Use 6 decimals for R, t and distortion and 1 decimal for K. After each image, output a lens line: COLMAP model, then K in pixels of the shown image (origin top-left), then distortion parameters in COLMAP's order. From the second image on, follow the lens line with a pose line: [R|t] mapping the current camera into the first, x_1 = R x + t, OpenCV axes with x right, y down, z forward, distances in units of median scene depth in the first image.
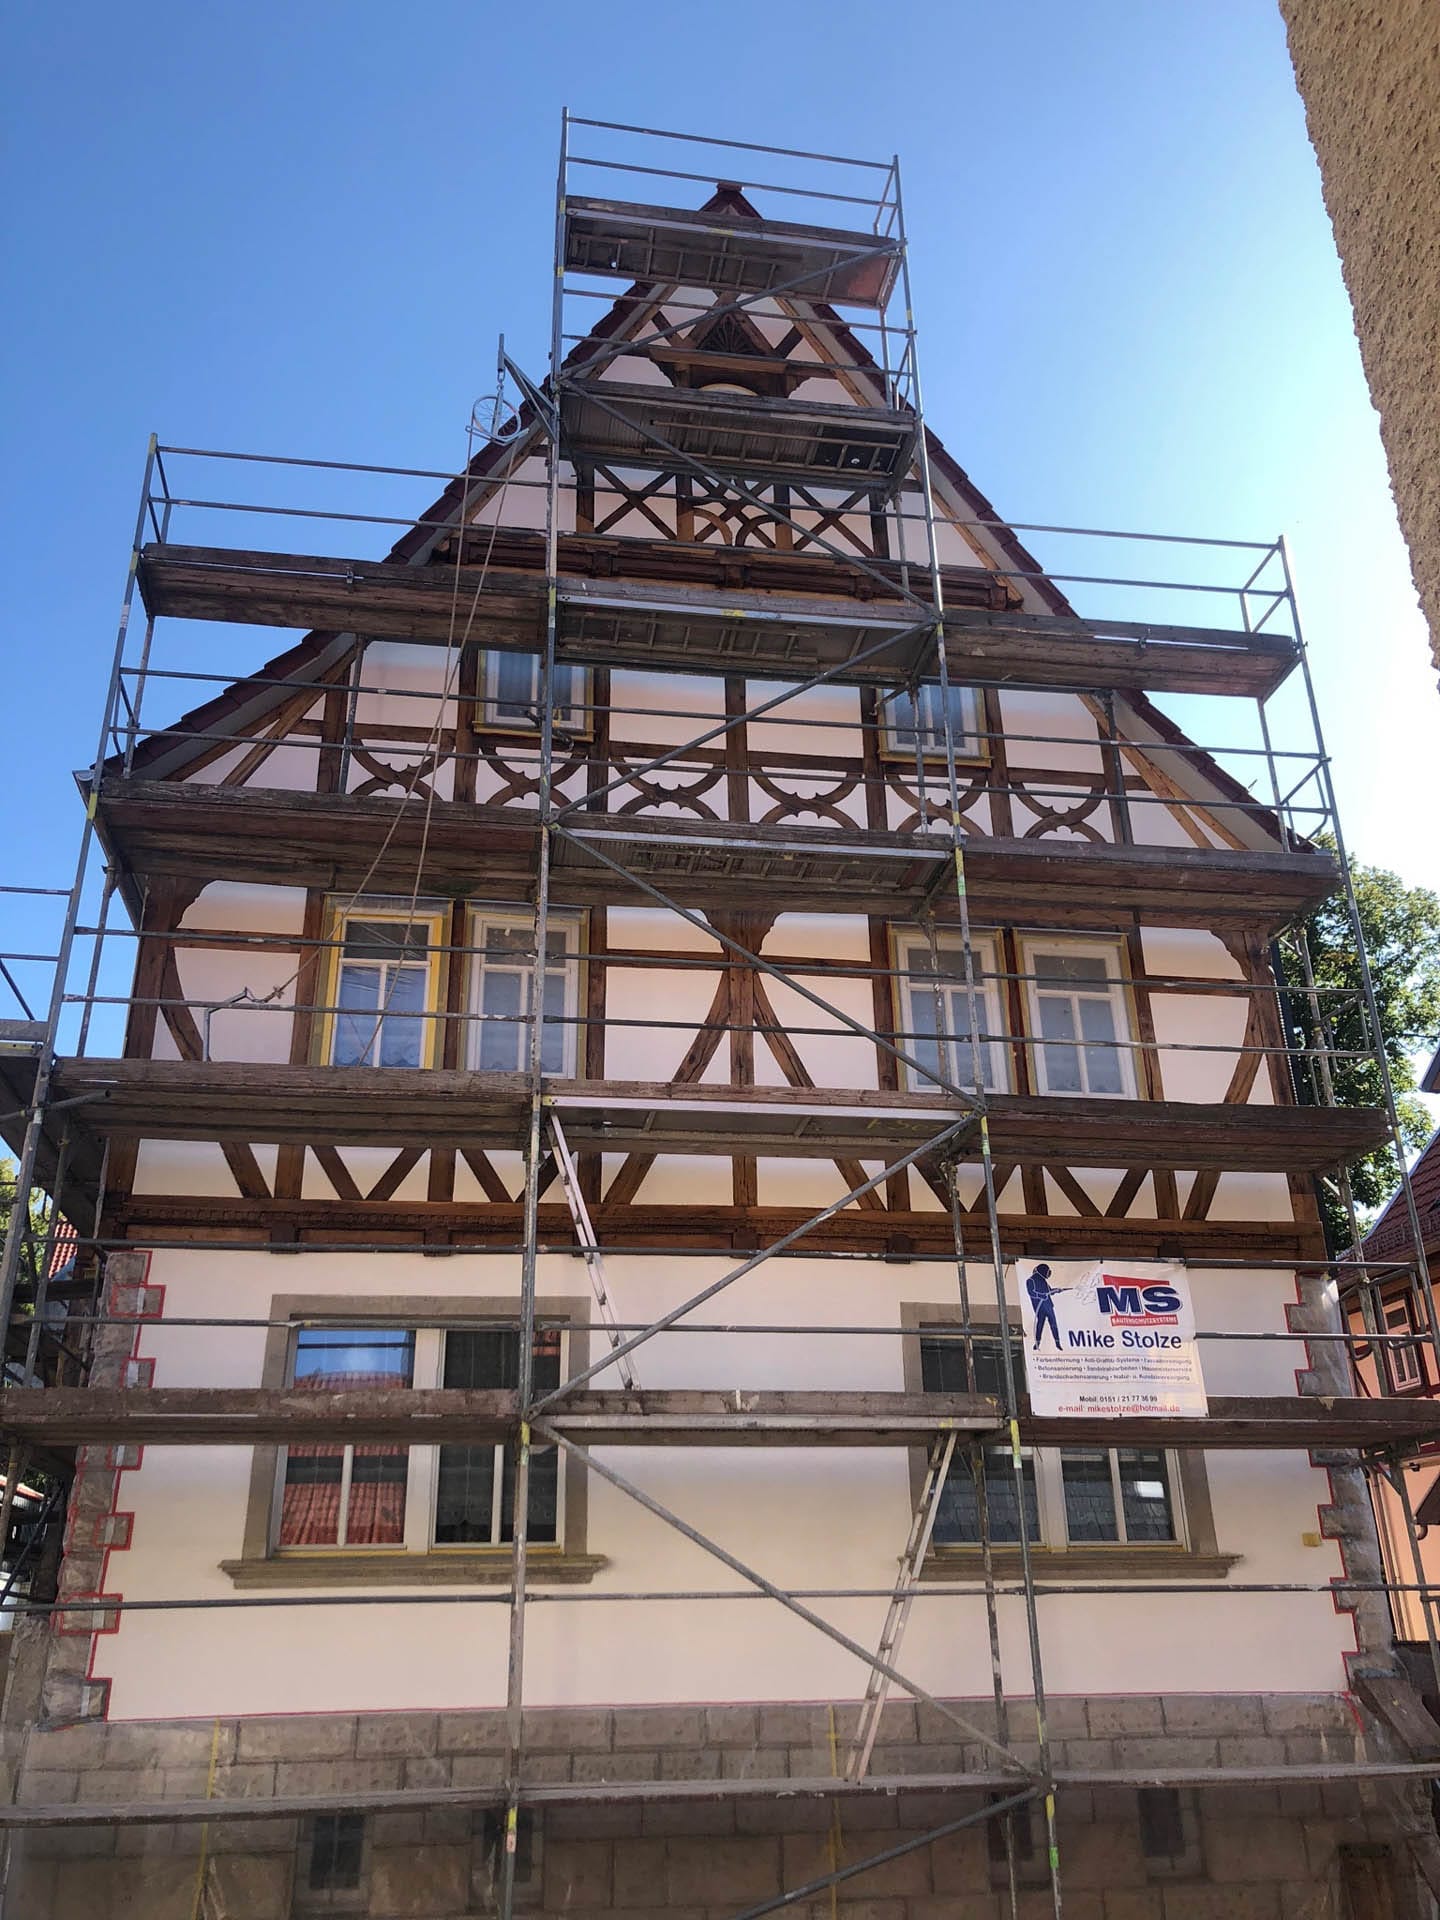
lens RADIAL K [[1552.6, 0, 720.0], [0, 1552.6, 960.0], [0, 0, 1]] dist [0.031178, 0.086234]
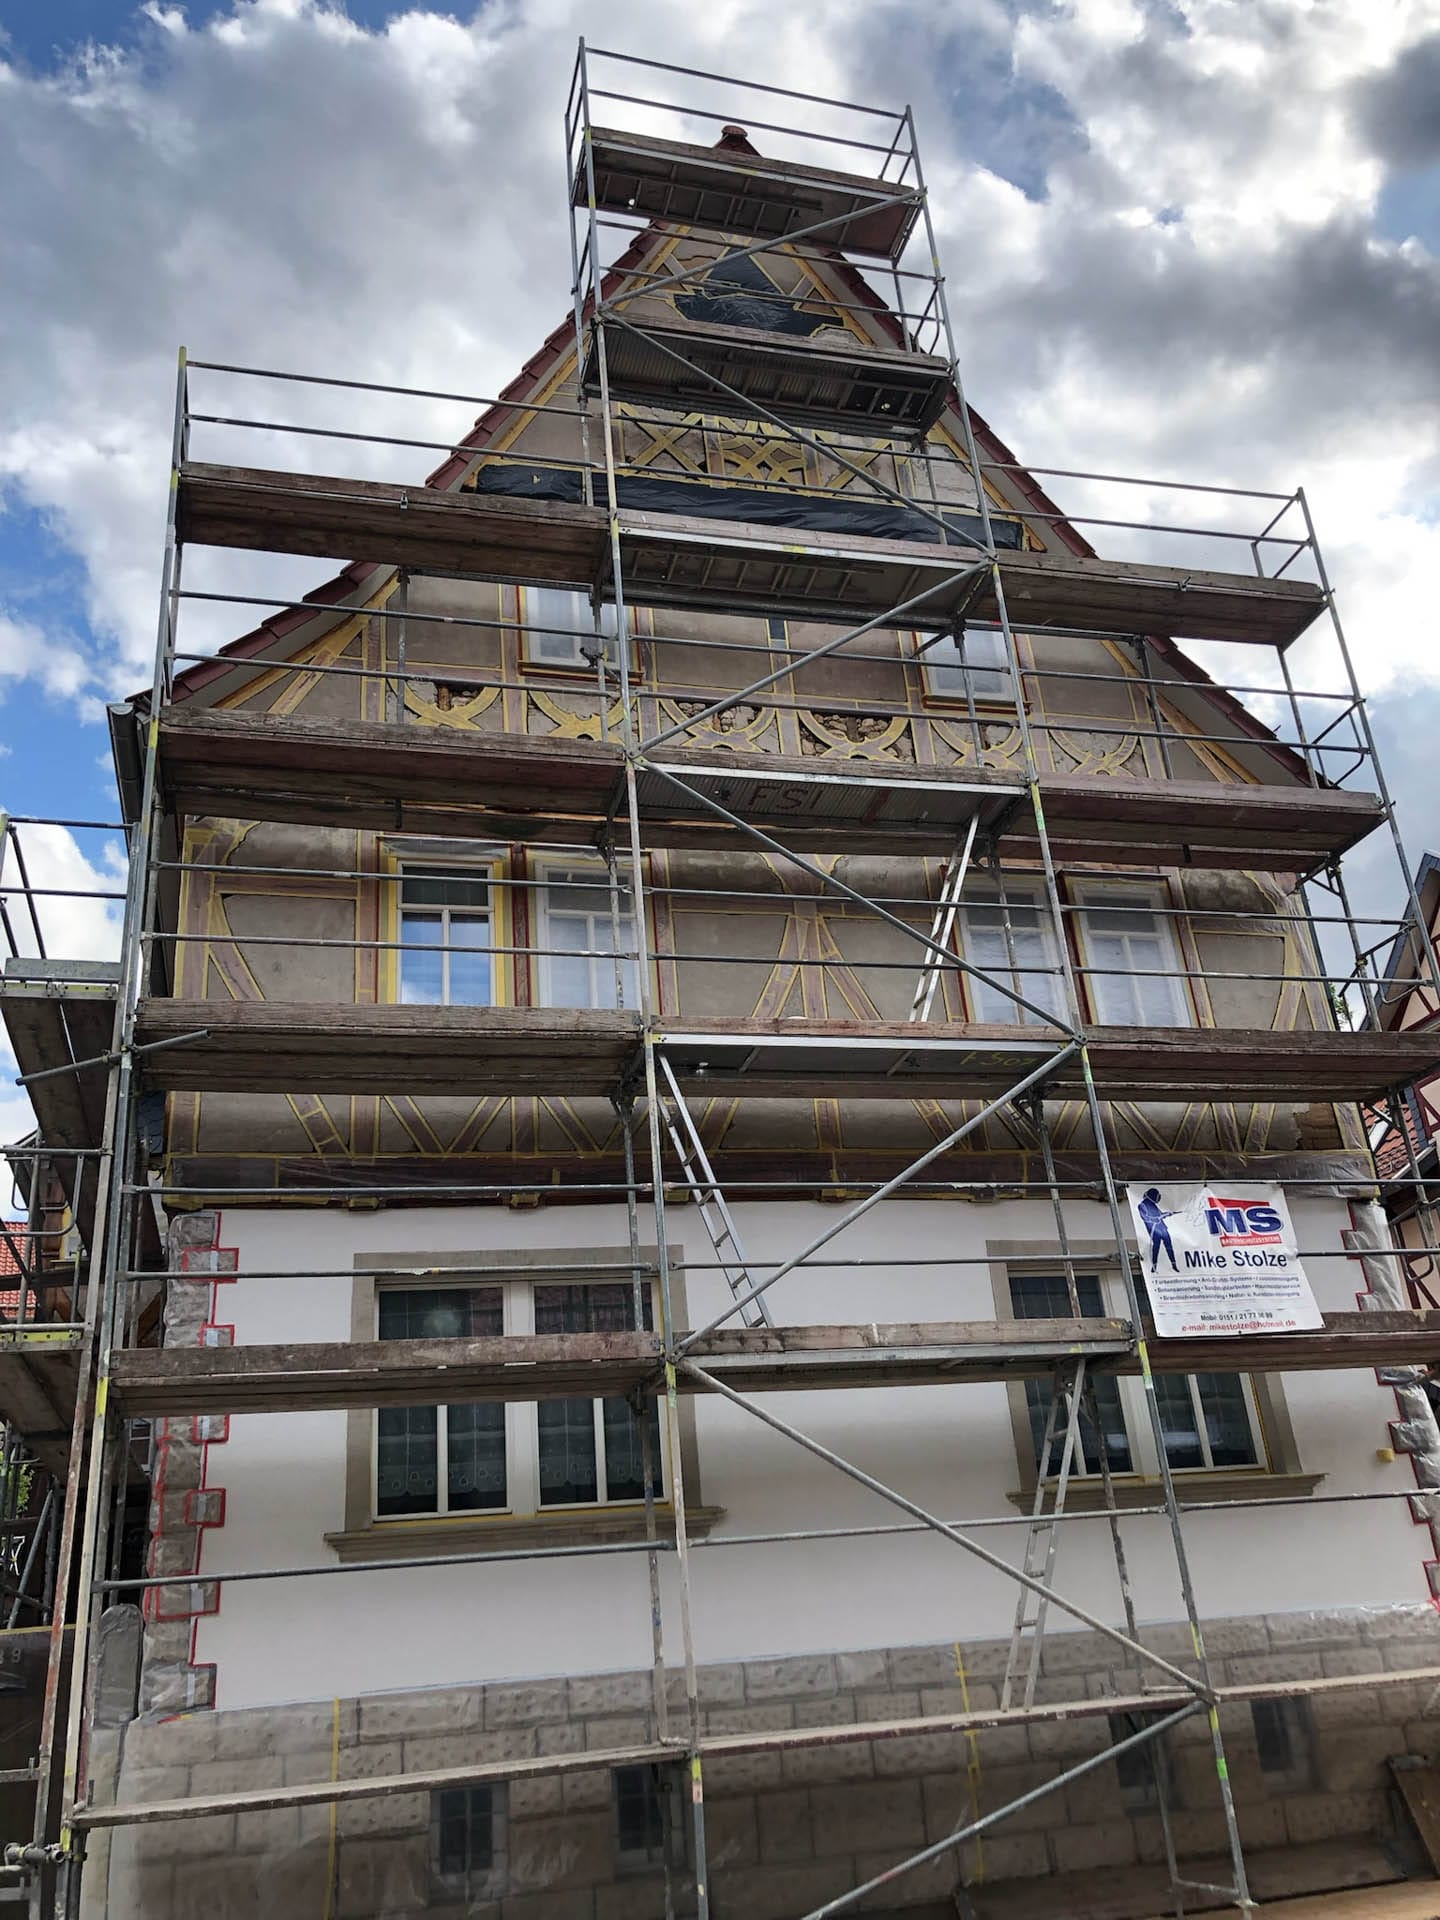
lens RADIAL K [[1552.6, 0, 720.0], [0, 1552.6, 960.0], [0, 0, 1]] dist [0.031178, 0.086234]
pose [[0.991962, -0.017587, 0.125311, -0.186345], [0.019013, 0.999767, -0.010193, 0.051653], [-0.125103, 0.012494, 0.992065, 0.036630]]
